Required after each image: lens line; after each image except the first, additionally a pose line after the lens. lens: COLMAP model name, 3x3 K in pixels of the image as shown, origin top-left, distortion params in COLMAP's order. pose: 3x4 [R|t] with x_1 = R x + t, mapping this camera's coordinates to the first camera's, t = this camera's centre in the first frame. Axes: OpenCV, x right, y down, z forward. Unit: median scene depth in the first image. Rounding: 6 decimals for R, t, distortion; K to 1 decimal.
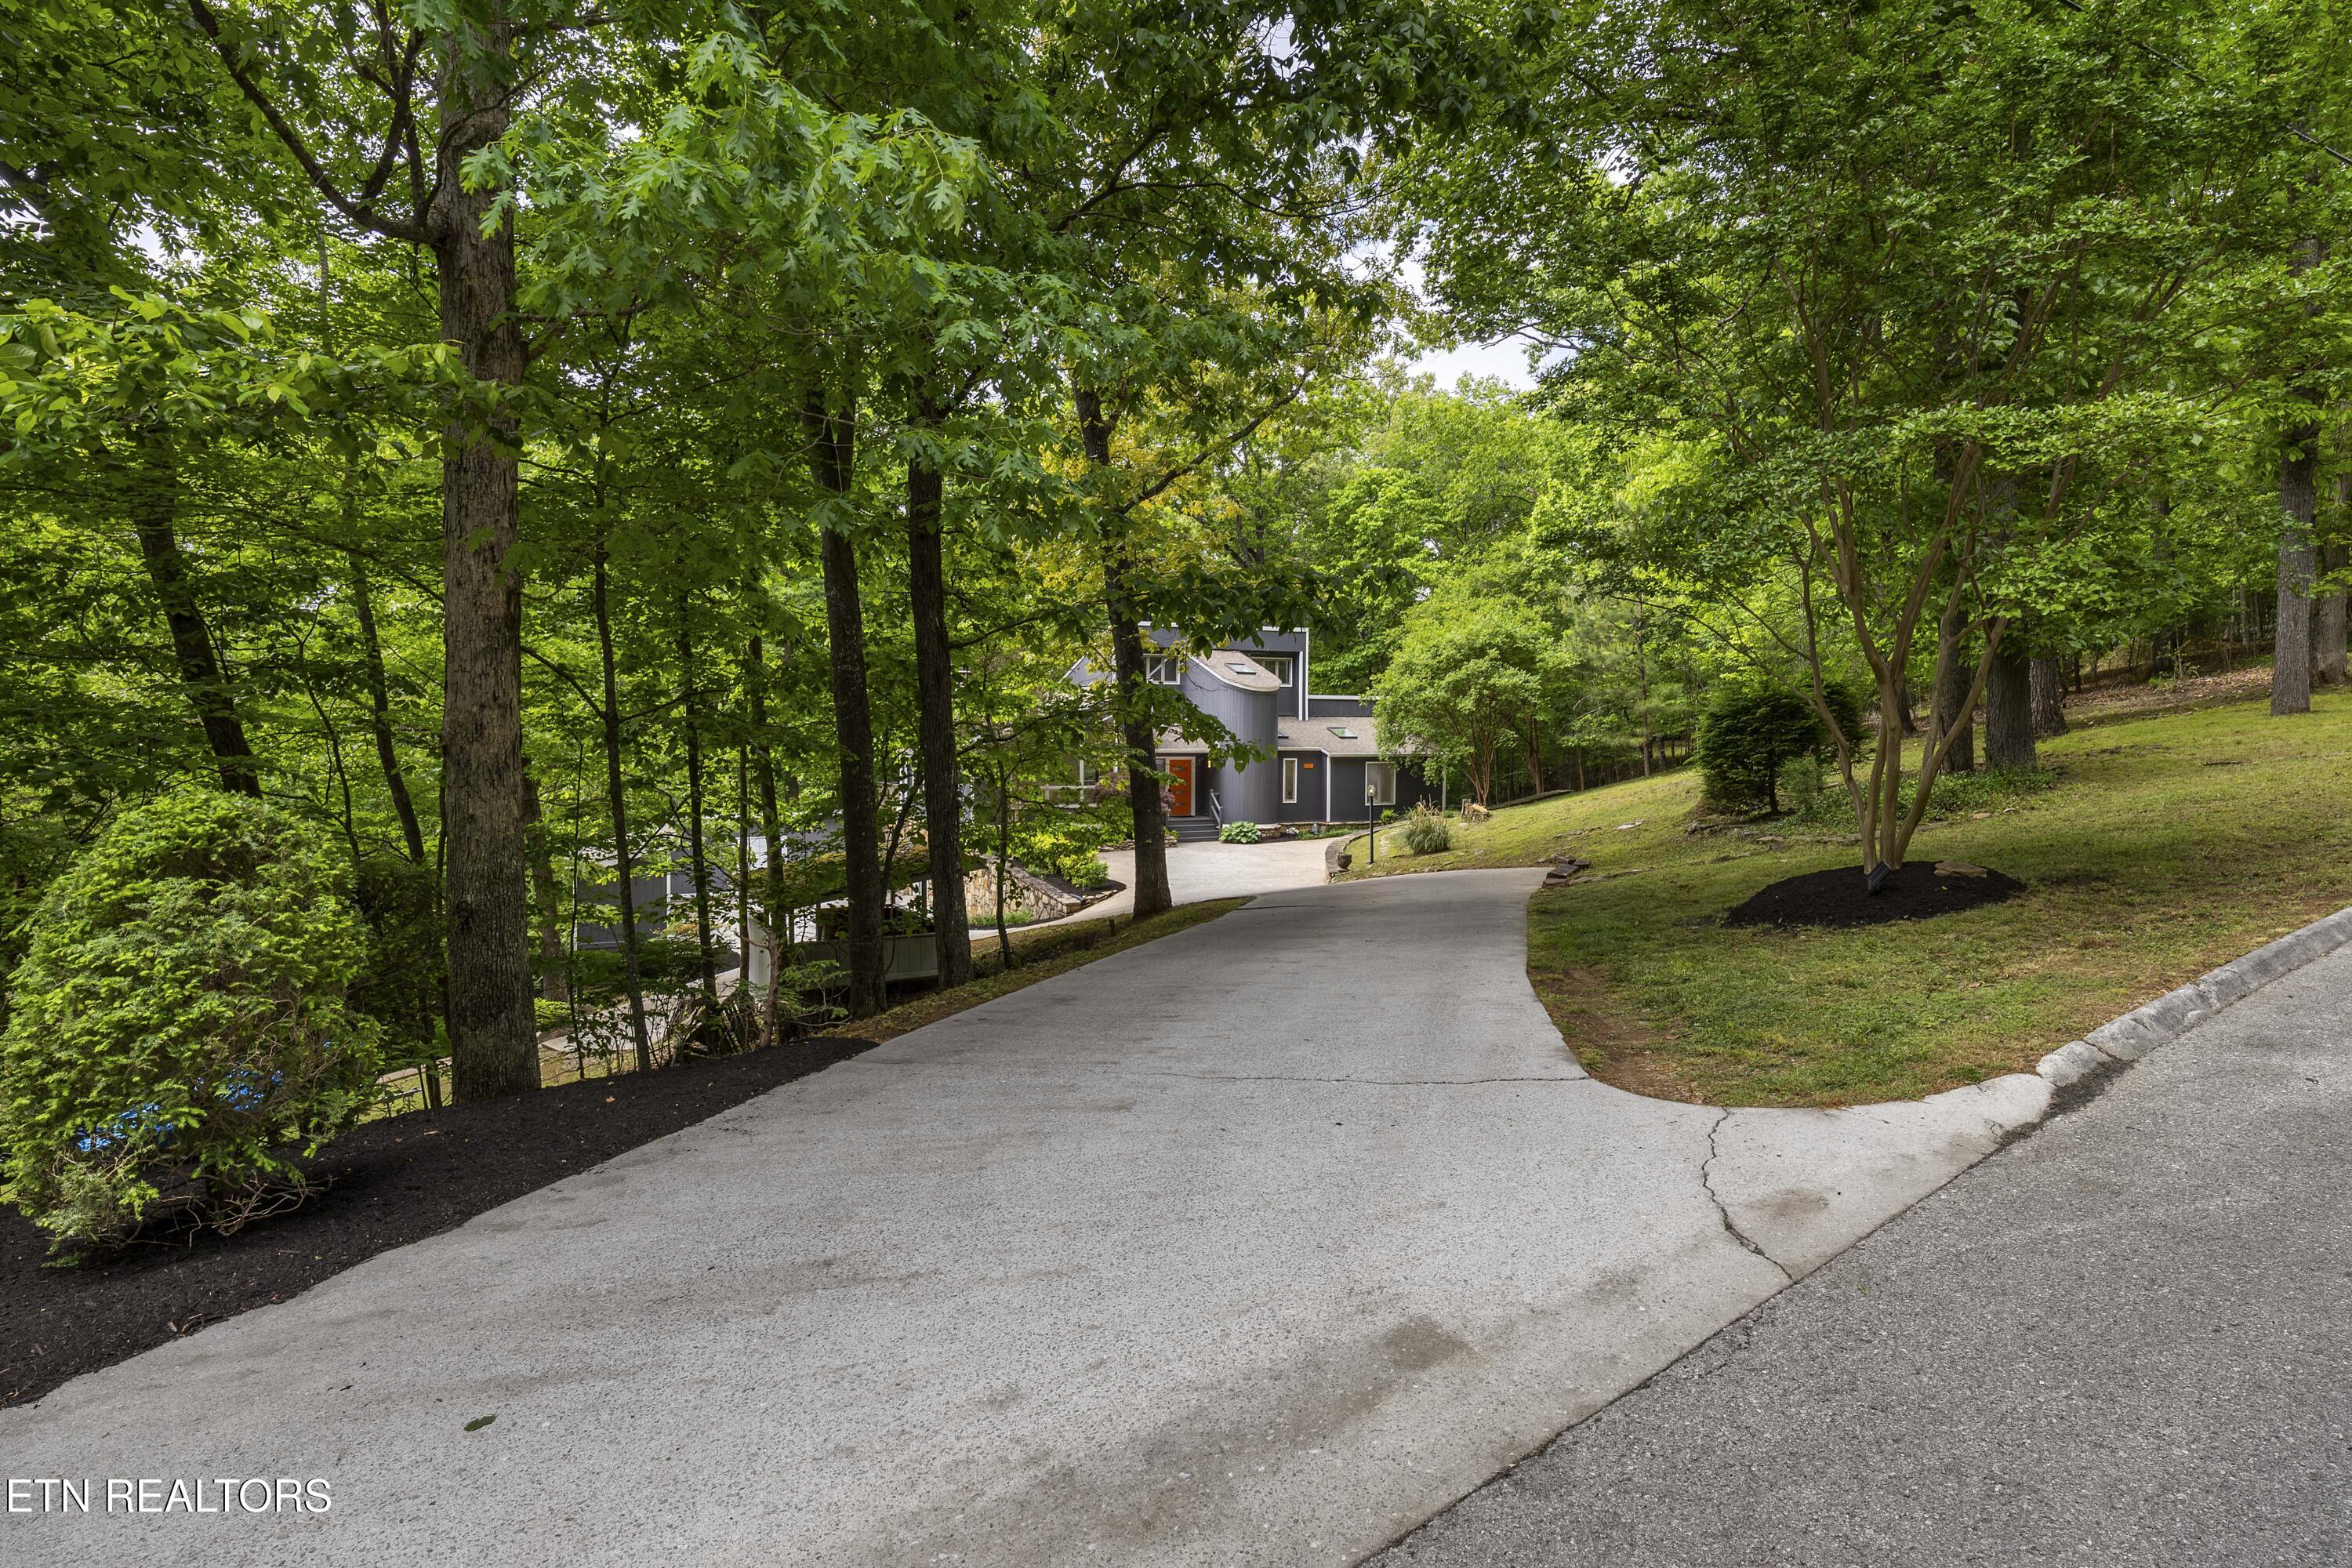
lens RADIAL K [[1308.4, 0, 1192.6], [0, 1308.4, 770.6], [0, 0, 1]] dist [0.030286, 0.000483]
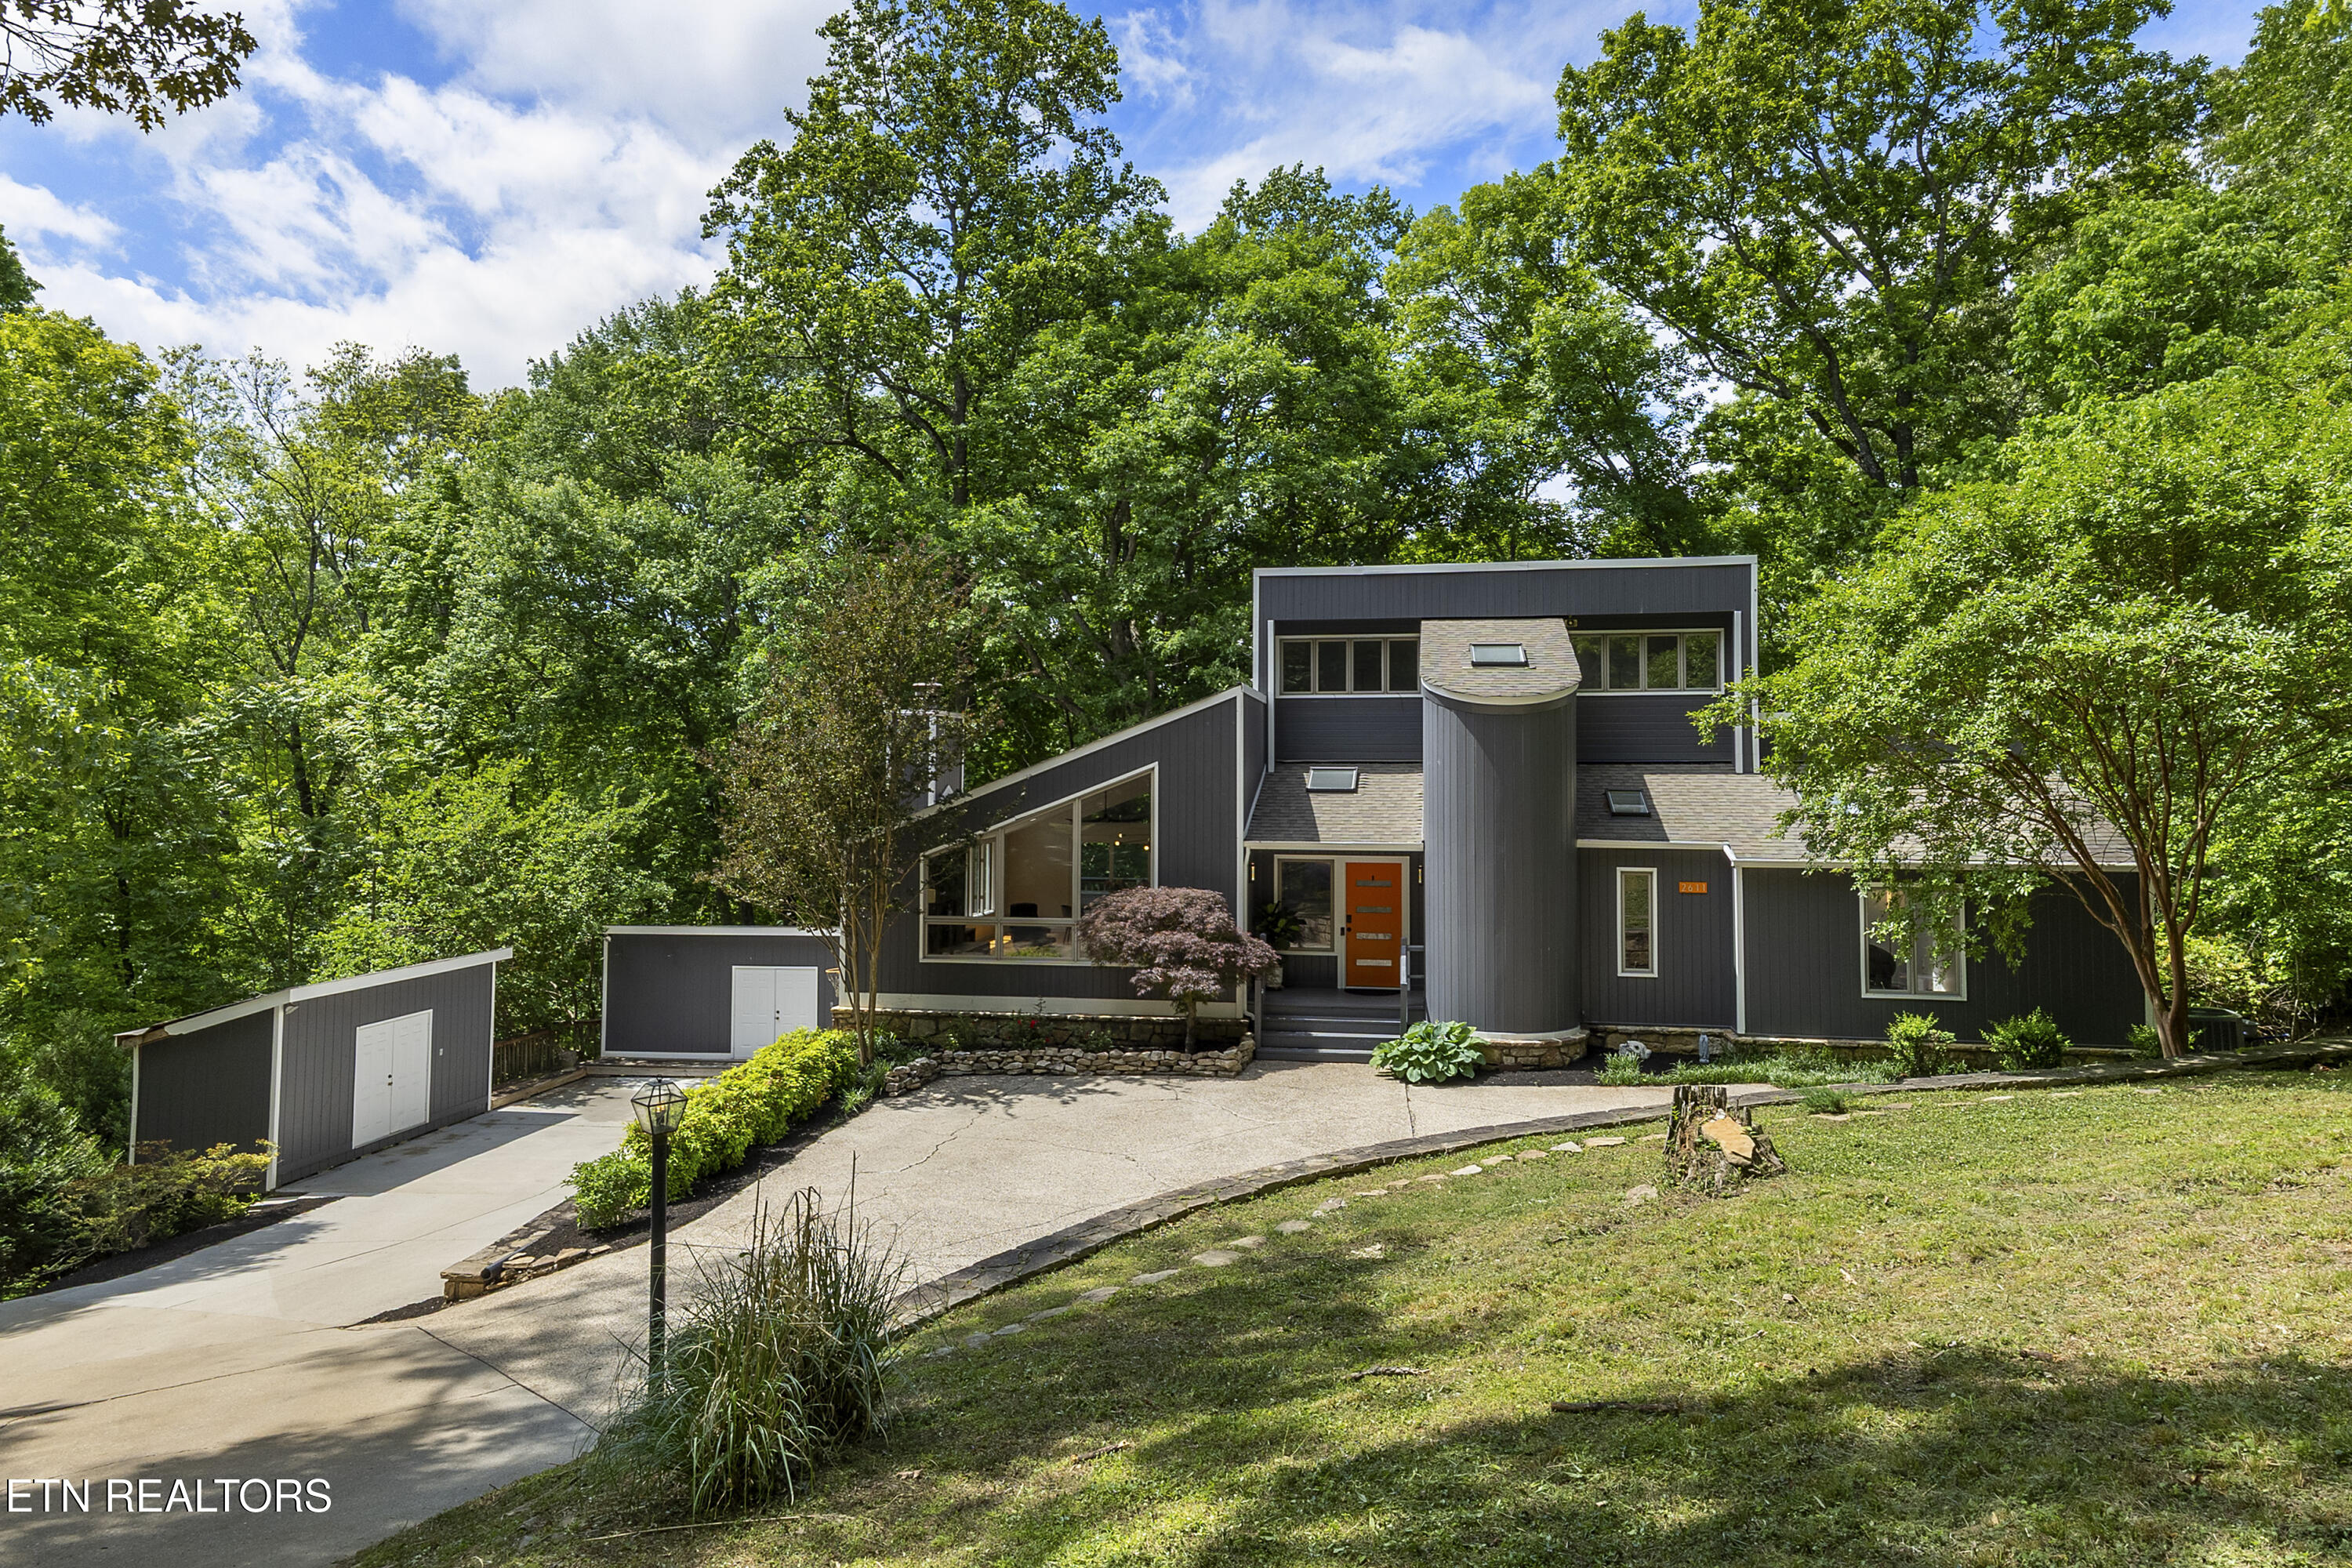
lens RADIAL K [[1506.0, 0, 1220.6], [0, 1506.0, 725.1], [0, 0, 1]] dist [0.037436, 0.002552]
pose [[0.827453, -0.012265, -0.561402, 0.231385], [-0.023305, 0.998150, -0.056155, -0.023965], [0.561052, 0.059549, 0.825636, 0.541987]]
